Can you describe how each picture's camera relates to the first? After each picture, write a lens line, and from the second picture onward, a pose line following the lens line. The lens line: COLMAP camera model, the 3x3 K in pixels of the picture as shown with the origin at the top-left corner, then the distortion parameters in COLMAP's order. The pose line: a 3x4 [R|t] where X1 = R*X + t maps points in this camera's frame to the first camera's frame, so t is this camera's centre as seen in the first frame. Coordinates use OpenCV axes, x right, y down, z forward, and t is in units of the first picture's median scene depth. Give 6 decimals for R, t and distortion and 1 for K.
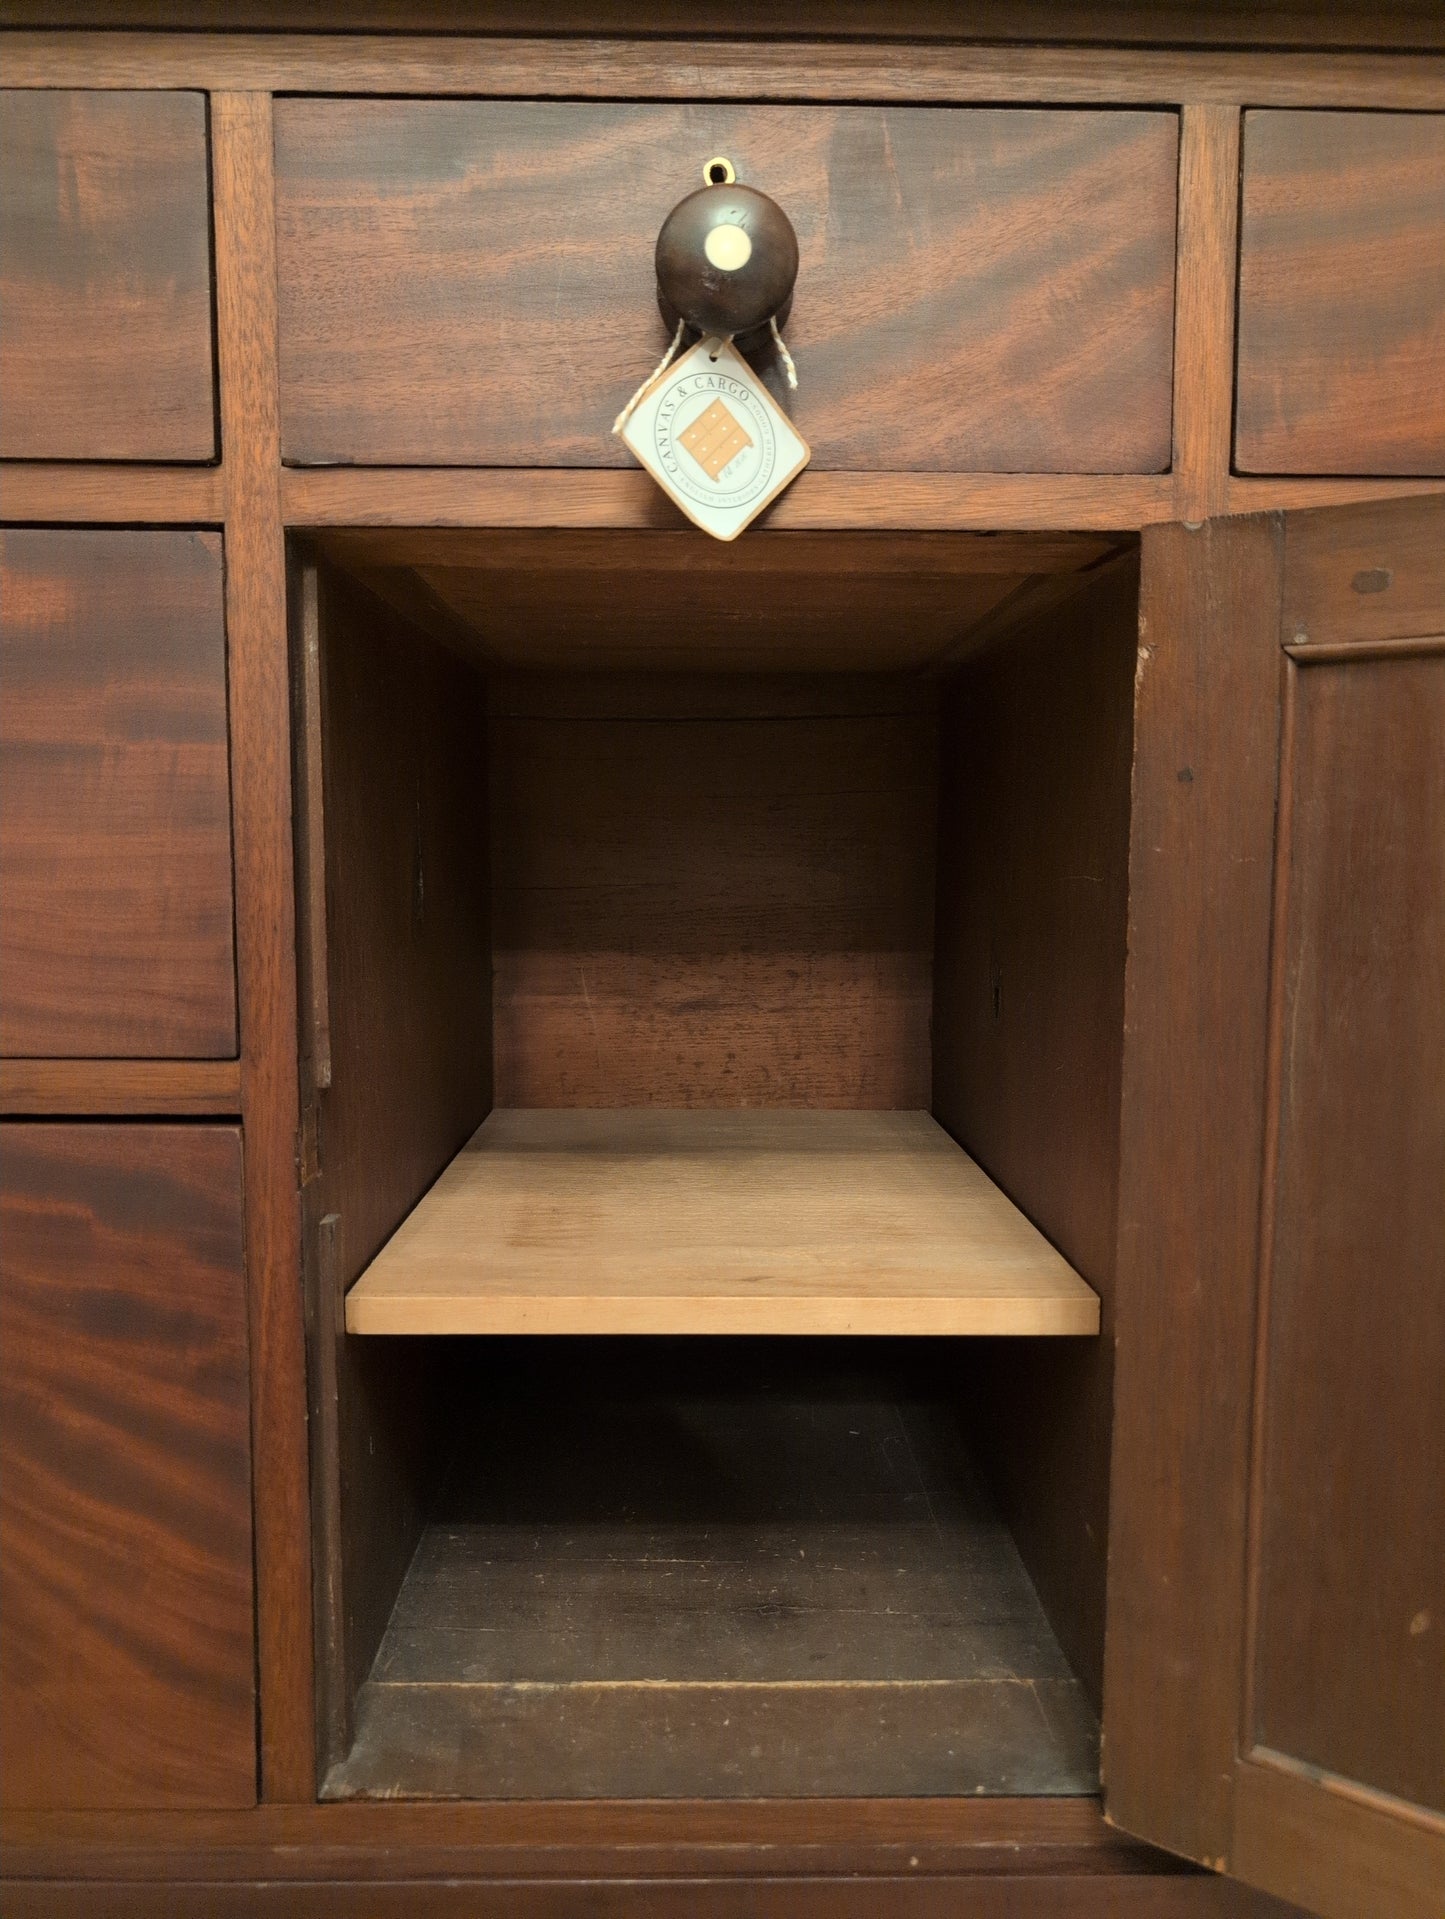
lens RADIAL K [[1957.7, 0, 731.1], [0, 1957.7, 967.8], [0, 0, 1]] dist [-0.008426, 0.020446]
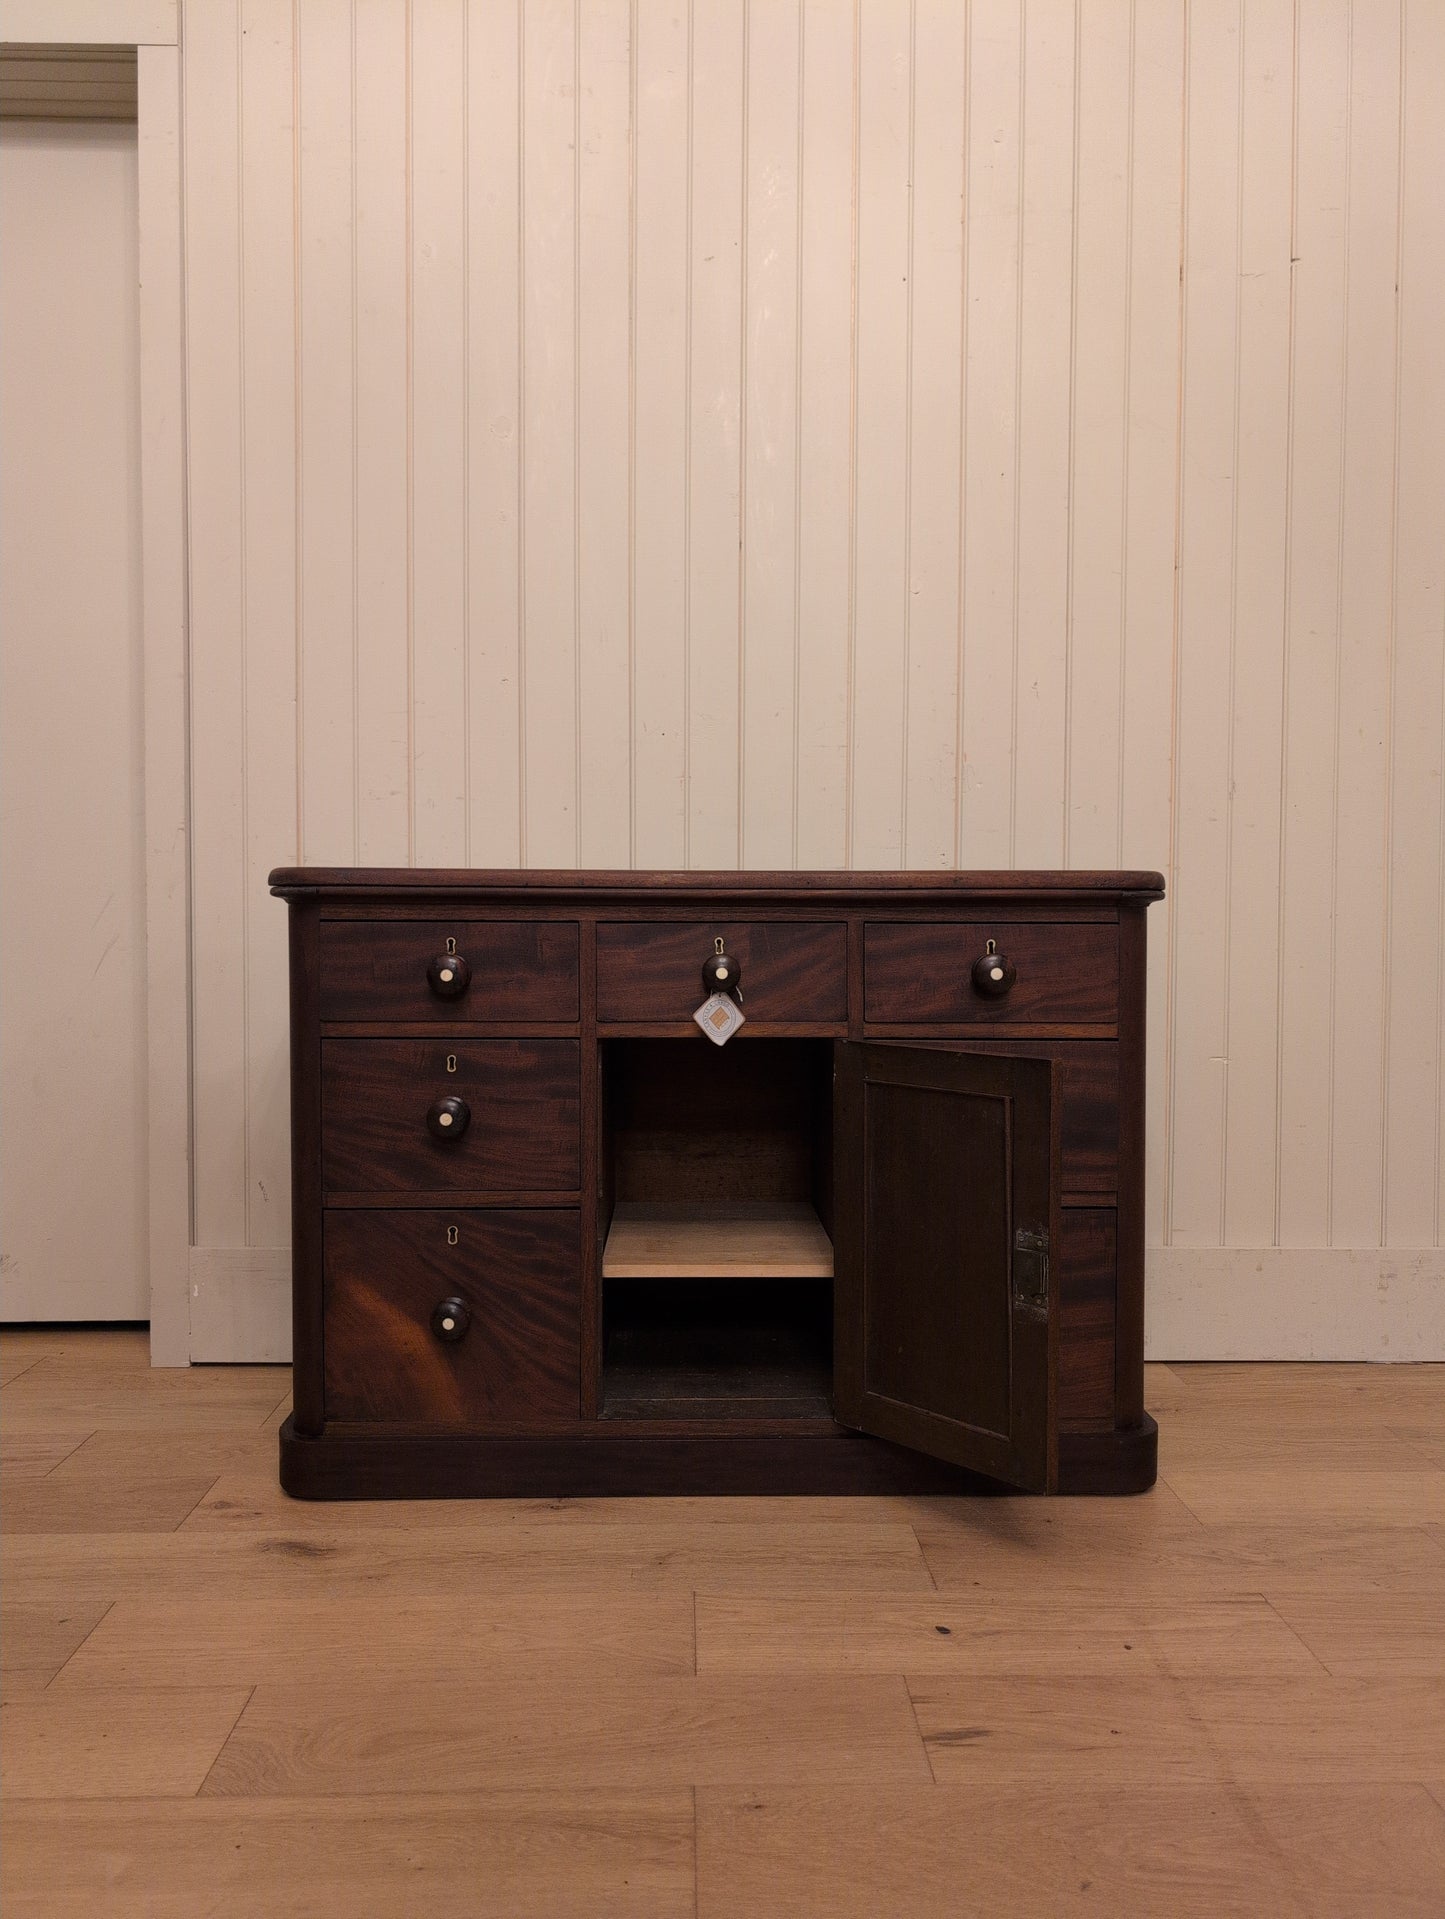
lens RADIAL K [[1411.7, 0, 711.5], [0, 1411.7, 962.8], [0, 0, 1]] dist [0.009074, -0.000455]
pose [[0.999983, -0.003736, -0.004487, -0.008336], [0.003285, 0.995309, -0.096688, -0.115521], [0.004828, 0.096672, 0.995305, -1.575997]]
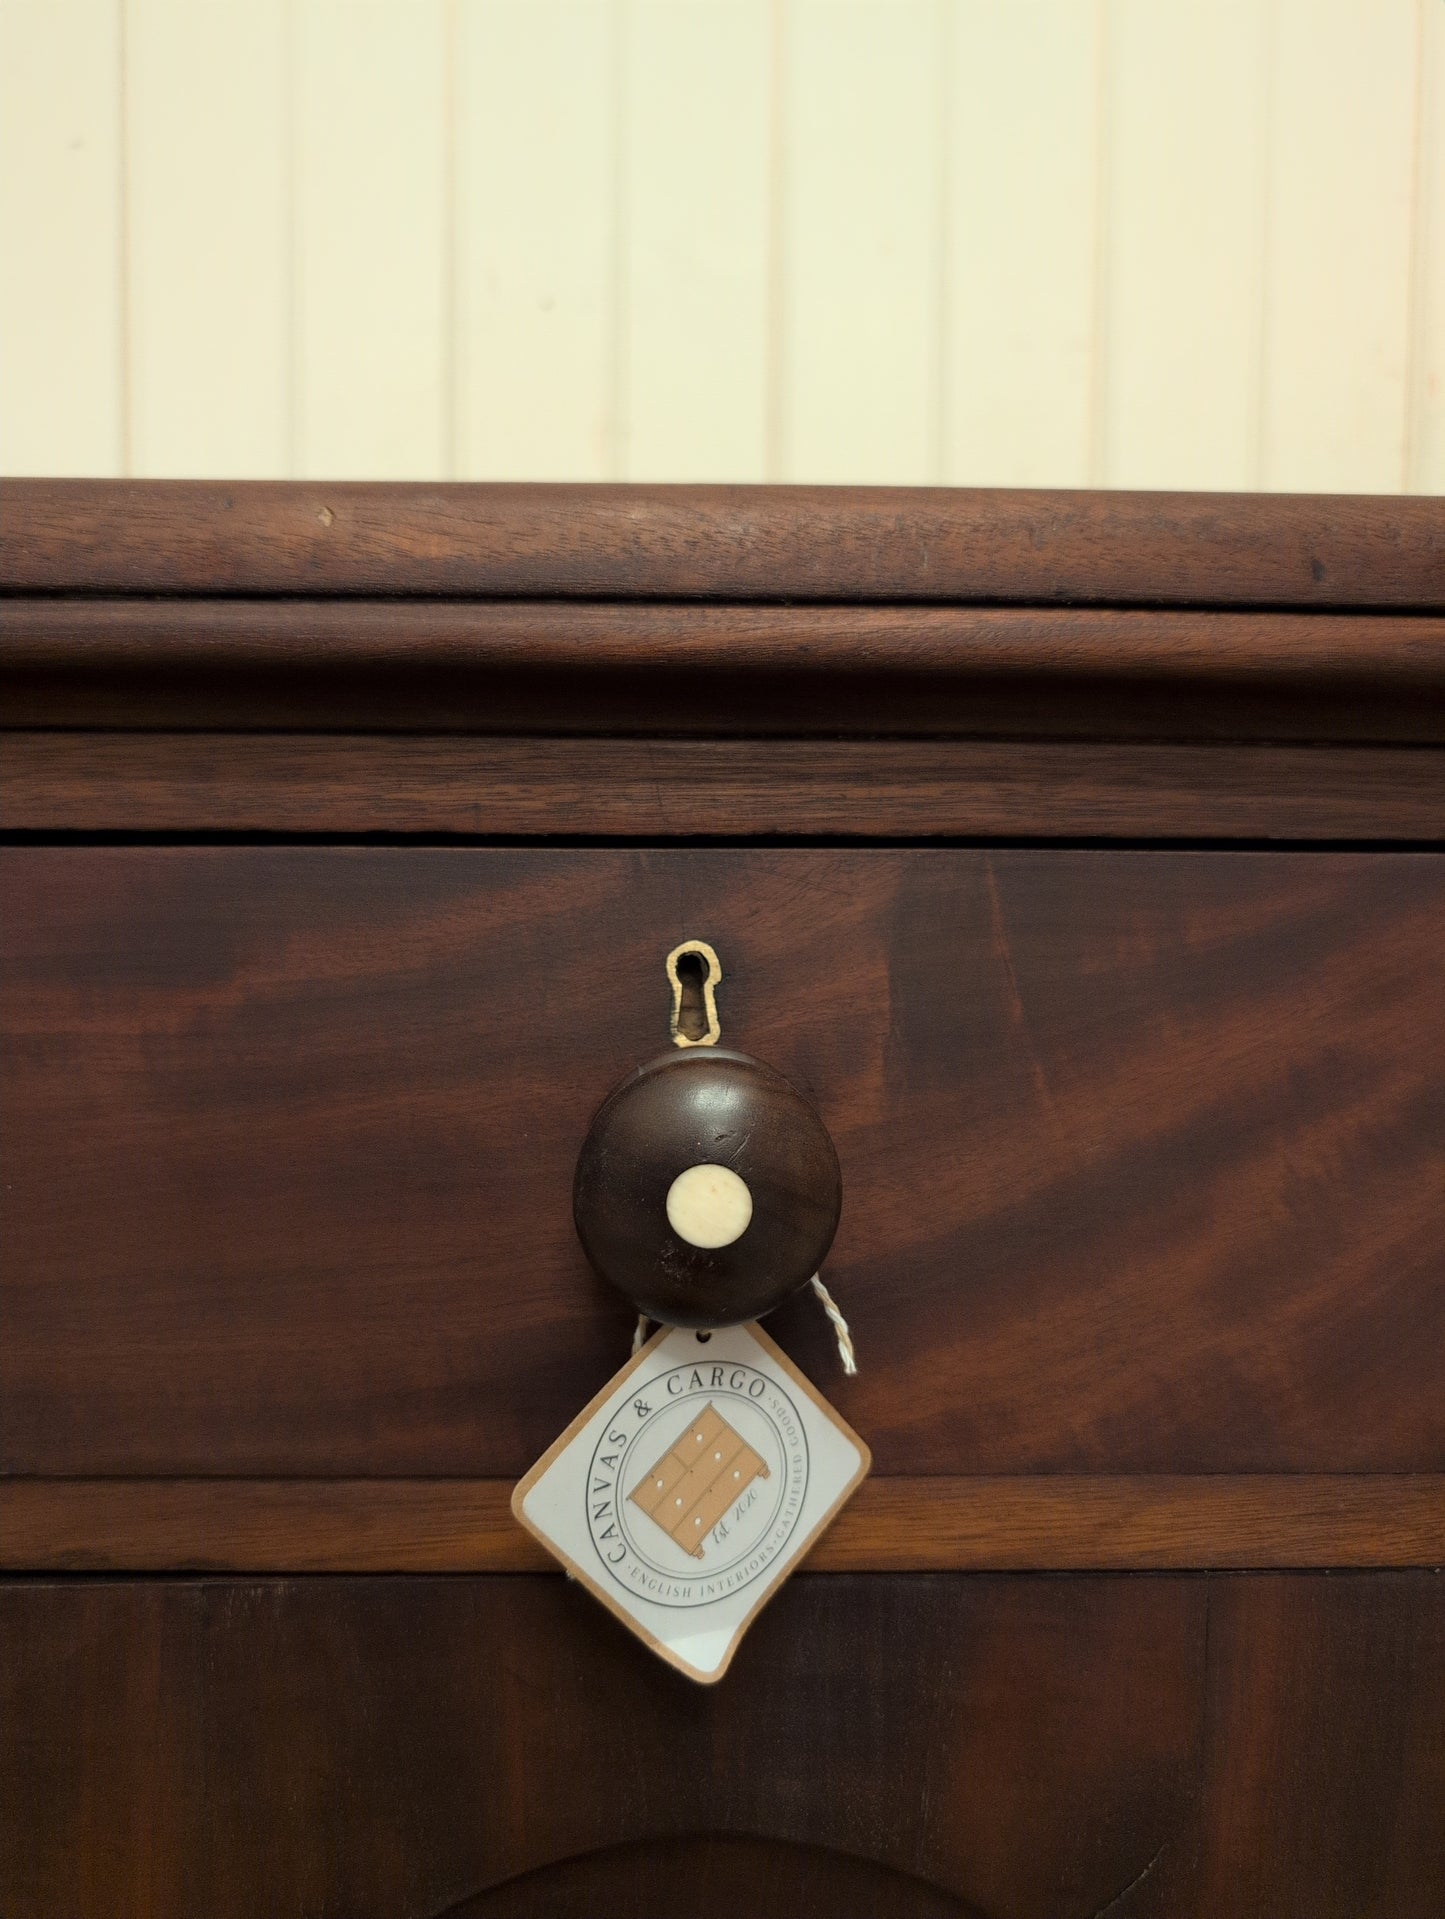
lens RADIAL K [[1409.4, 0, 722.5], [0, 1409.4, 959.5], [0, 0, 1]] dist [-0.000749, -0.006850]
pose [[0.999969, 0.001241, -0.007771, 0.005126], [-0.001699, 0.998241, -0.059265, -0.382986], [0.007683, 0.059276, 0.998212, 0.597142]]
